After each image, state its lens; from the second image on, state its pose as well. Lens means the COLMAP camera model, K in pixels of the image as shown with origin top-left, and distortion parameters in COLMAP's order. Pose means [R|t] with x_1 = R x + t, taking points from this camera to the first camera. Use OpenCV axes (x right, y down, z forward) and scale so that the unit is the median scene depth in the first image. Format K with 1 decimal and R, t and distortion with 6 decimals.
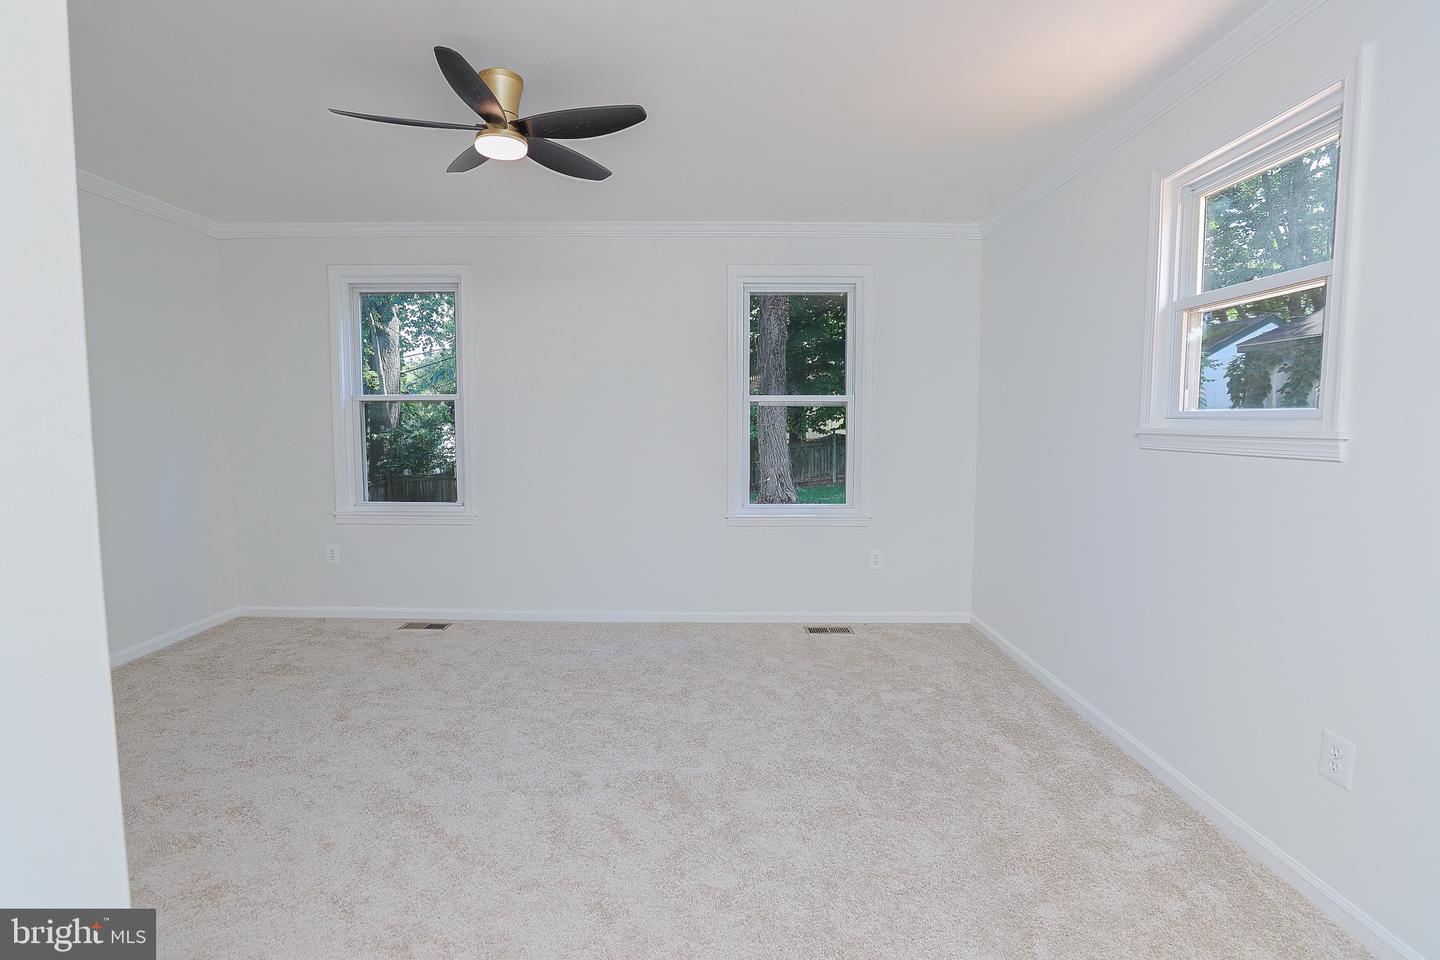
lens RADIAL K [[662.2, 0, 720.0], [0, 662.2, 480.0], [0, 0, 1]] dist [-0.000012, 0.000031]
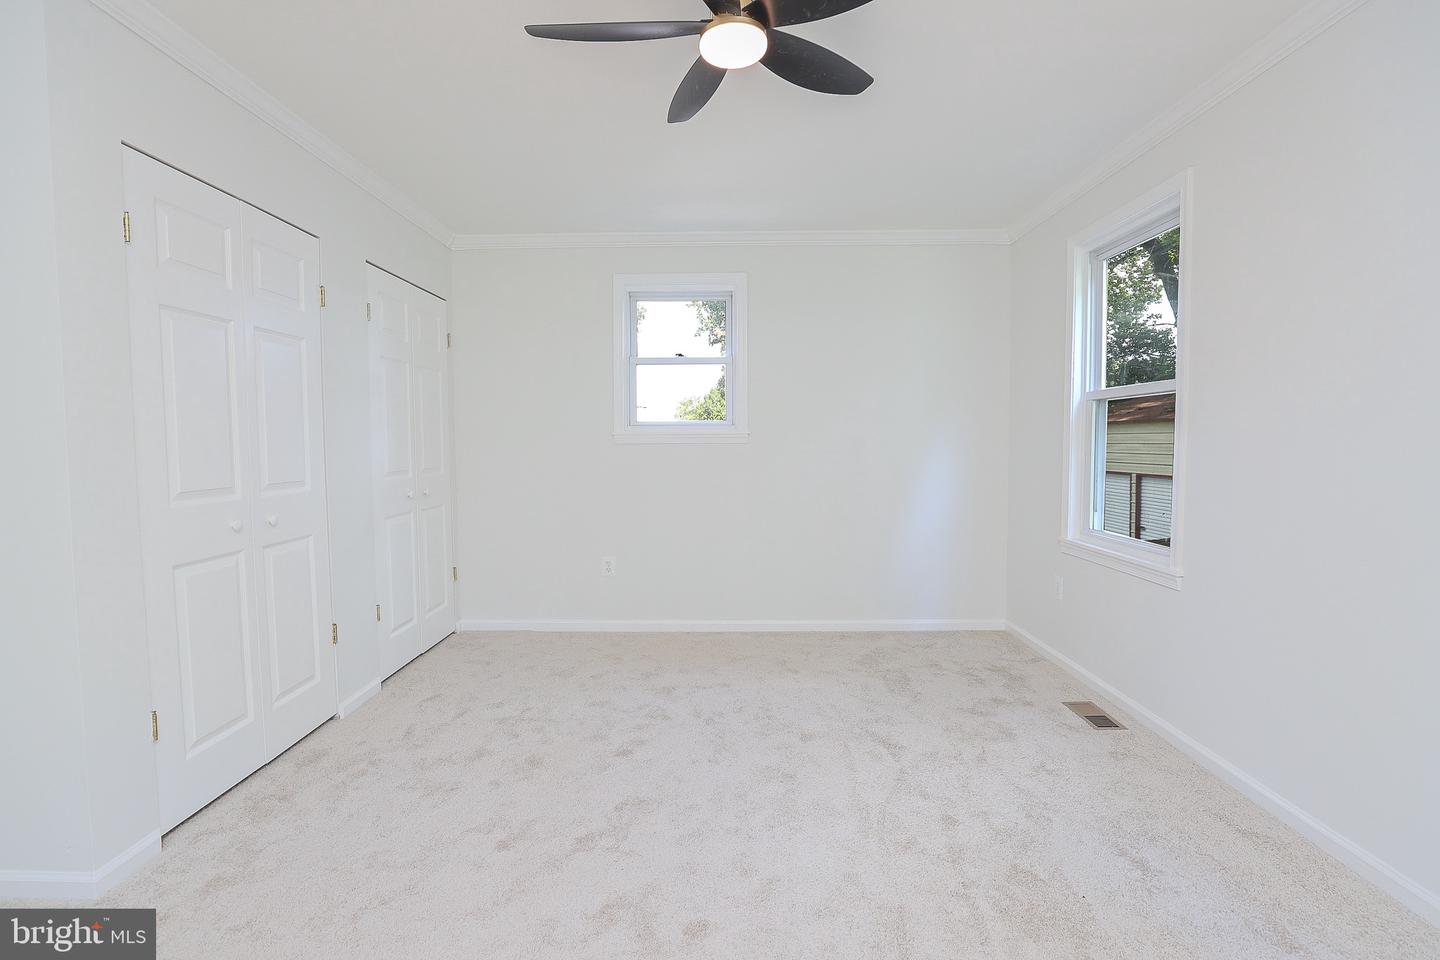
lens RADIAL K [[673.8, 0, 721.1], [0, 673.8, 457.0], [0, 0, 1]] dist [-0.000215, -0.000029]
pose [[-0.006525, 0.024595, -0.999676, 0.301965], [-0.076087, 0.996787, 0.025020, -0.046031], [0.997080, 0.076226, -0.004632, 0.658064]]
